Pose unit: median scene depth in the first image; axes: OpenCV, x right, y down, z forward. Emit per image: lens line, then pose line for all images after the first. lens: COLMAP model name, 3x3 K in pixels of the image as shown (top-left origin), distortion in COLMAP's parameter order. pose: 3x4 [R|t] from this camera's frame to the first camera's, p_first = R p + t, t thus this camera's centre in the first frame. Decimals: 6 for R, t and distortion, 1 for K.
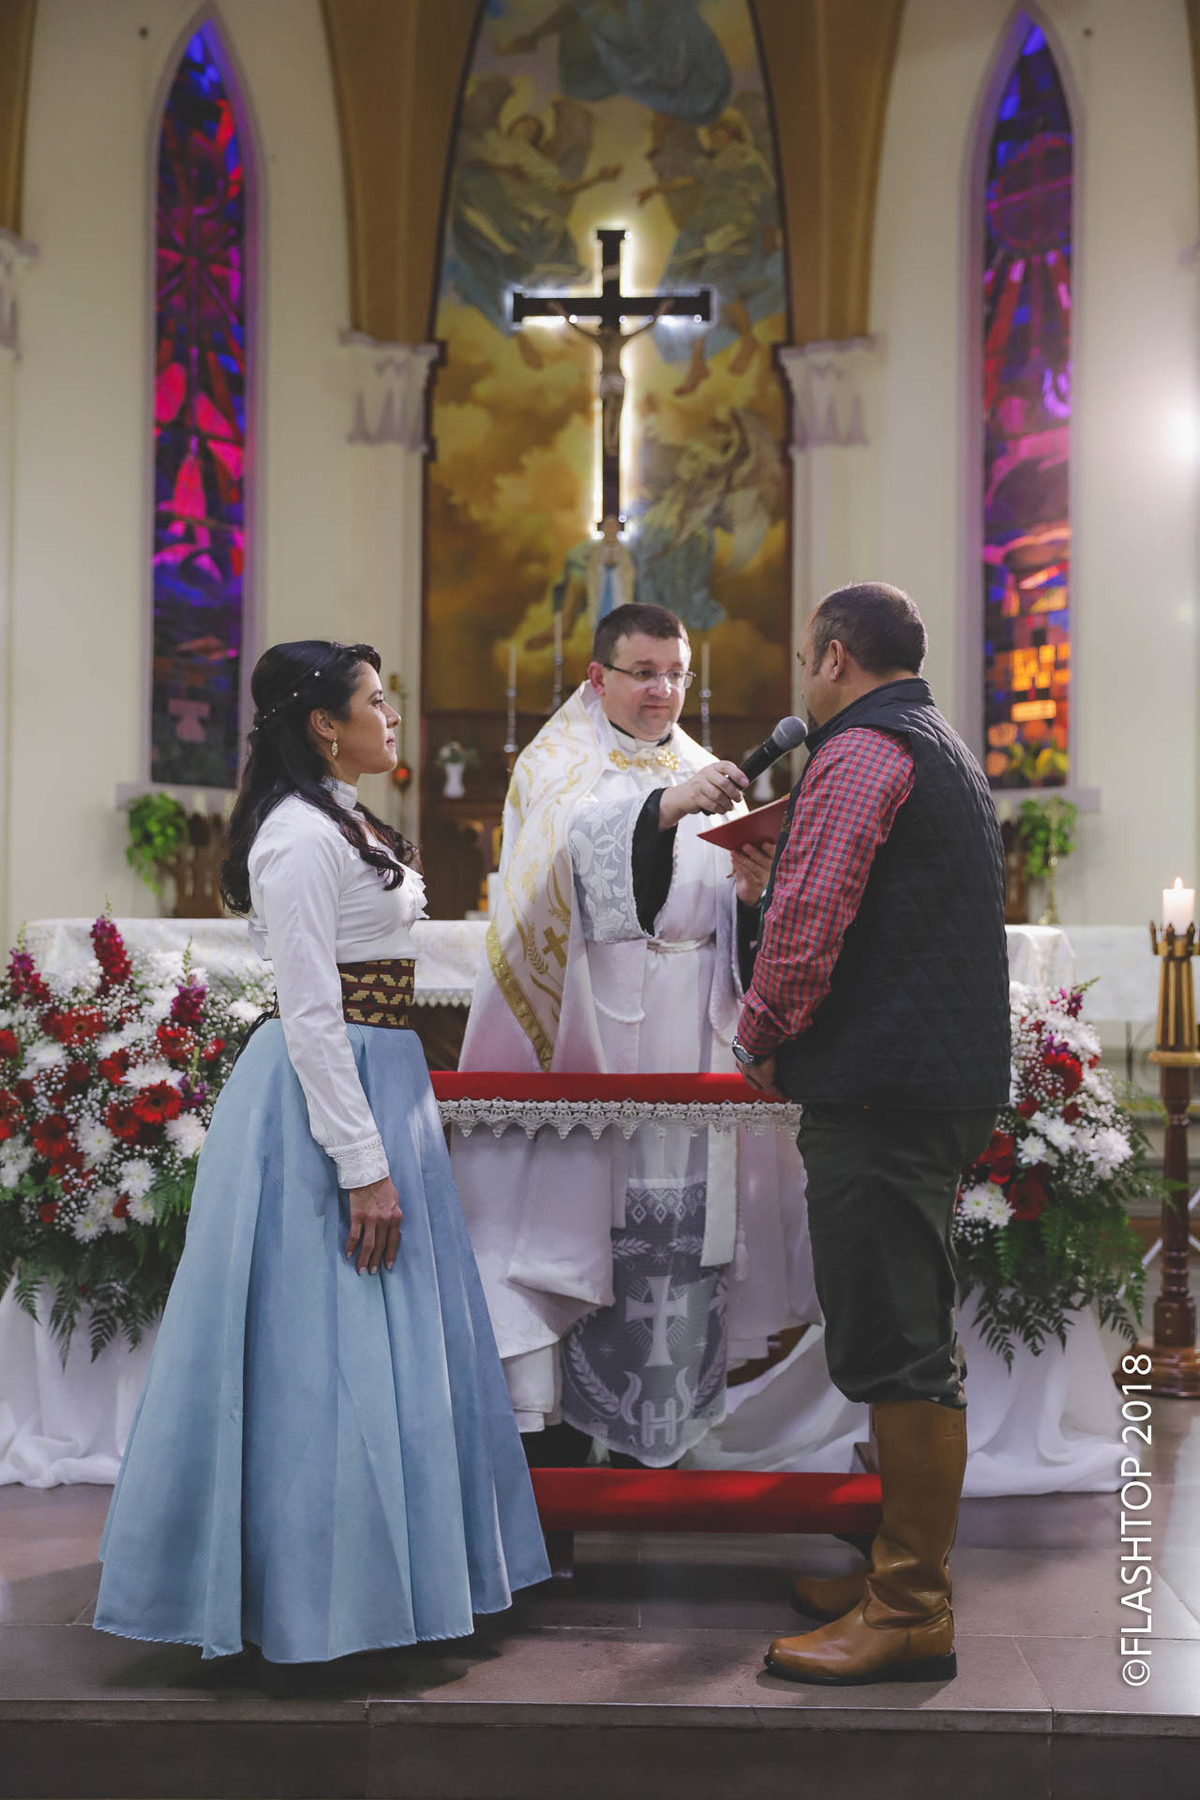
lens RADIAL K [[2113.2, 0, 600.0], [0, 2113.2, 900.0], [0, 0, 1]] dist [-0.001153, 0.000468]
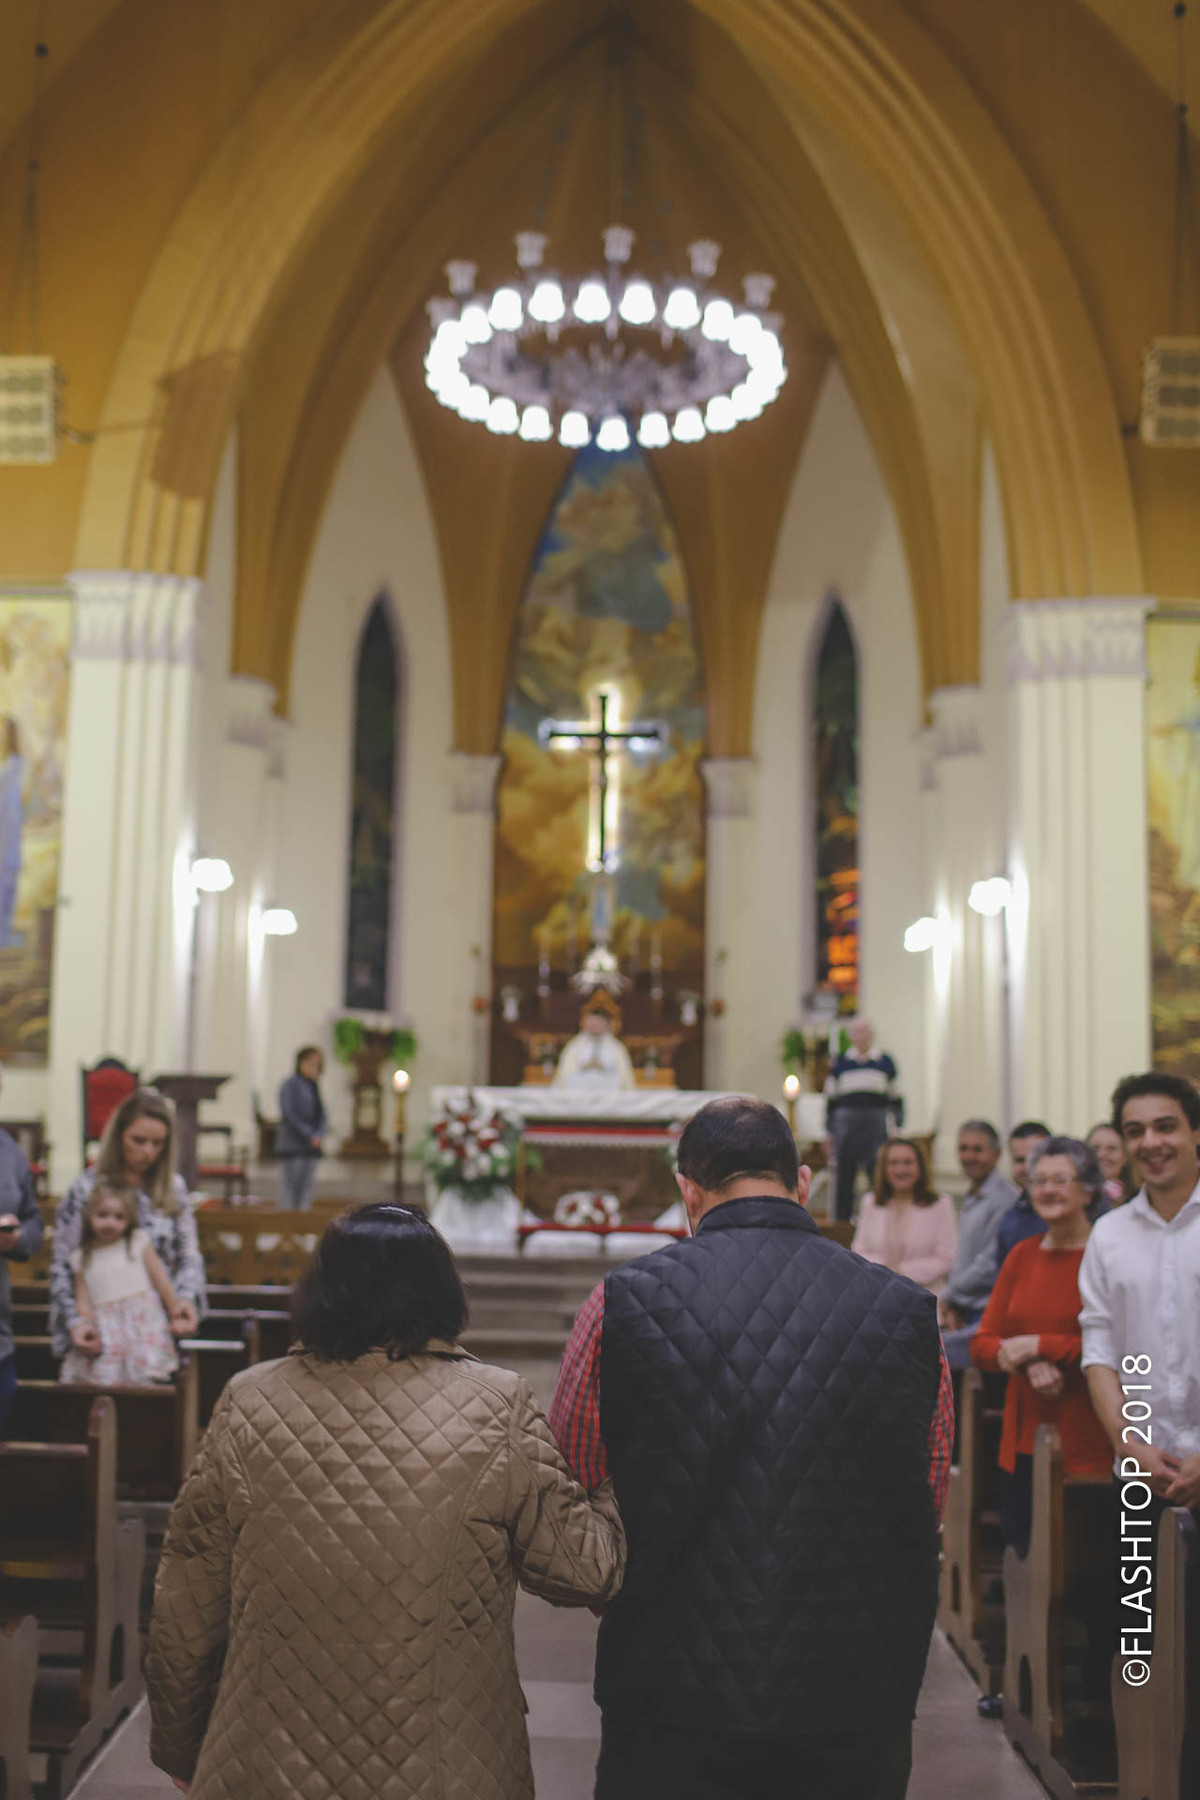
lens RADIAL K [[1573.7, 0, 541.0], [0, 1573.7, 902.0], [0, 0, 1]] dist [-0.001994, -0.003856]
pose [[0.999425, 0.011816, -0.031767, -0.003264], [-0.015175, 0.994073, -0.107648, -0.004582], [0.030307, 0.108068, 0.993681, -0.275958]]
